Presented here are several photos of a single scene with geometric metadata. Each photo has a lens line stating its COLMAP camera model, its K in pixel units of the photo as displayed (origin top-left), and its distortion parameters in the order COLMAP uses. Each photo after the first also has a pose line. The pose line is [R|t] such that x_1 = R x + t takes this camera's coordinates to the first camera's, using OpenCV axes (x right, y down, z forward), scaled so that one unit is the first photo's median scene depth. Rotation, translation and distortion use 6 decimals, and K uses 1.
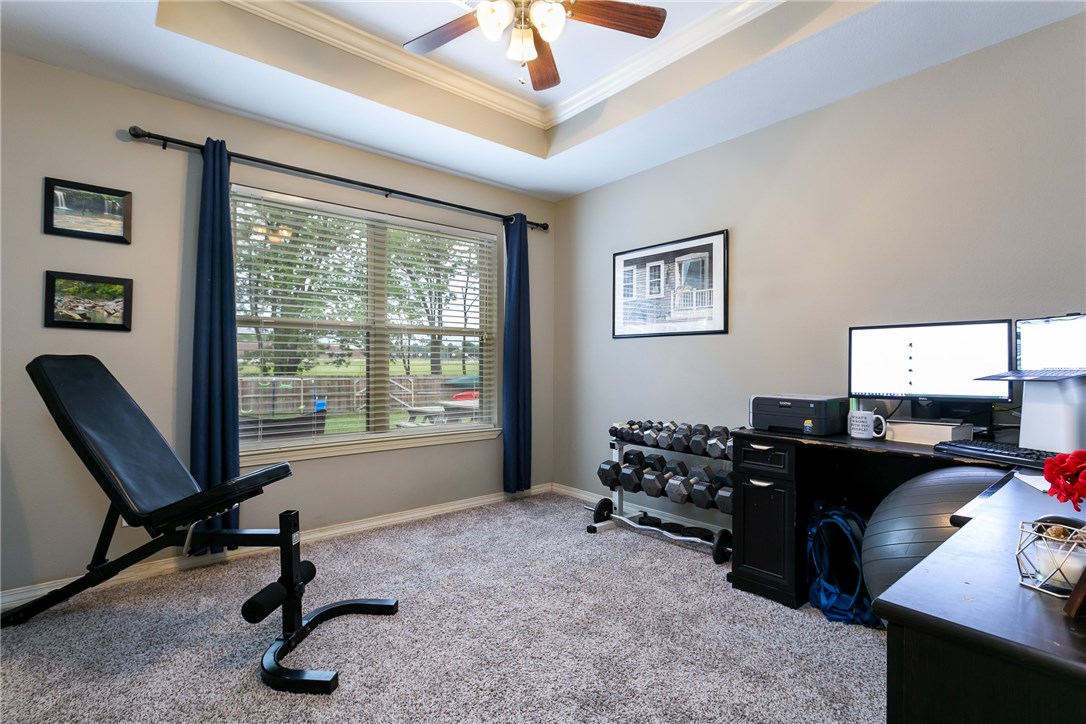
lens RADIAL K [[515.3, 0, 548.9], [0, 515.3, 362.3], [0, 0, 1]] dist [0.001337, 0.000505]
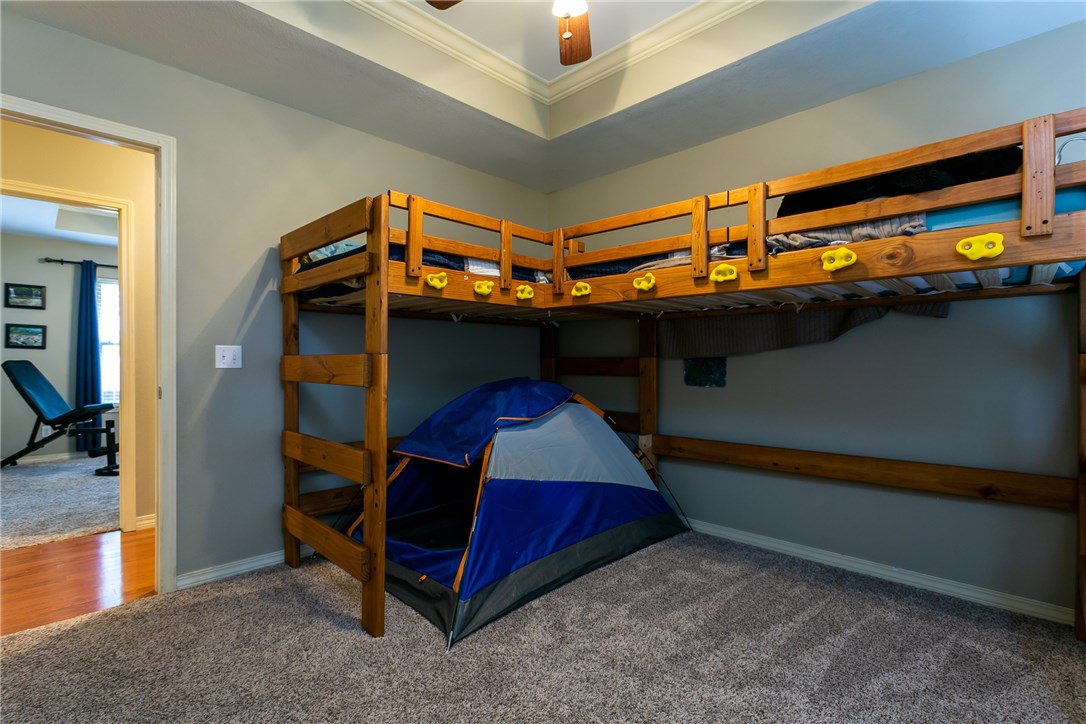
lens RADIAL K [[515.3, 0, 548.3], [0, 515.3, 361.8], [0, 0, 1]] dist [0.001337, 0.000505]
pose [[0.996665, 0.003209, 0.081536, 1.246038], [-0.004213, 0.999917, 0.012150, -0.042457], [-0.081490, -0.012454, 0.996596, -1.488391]]
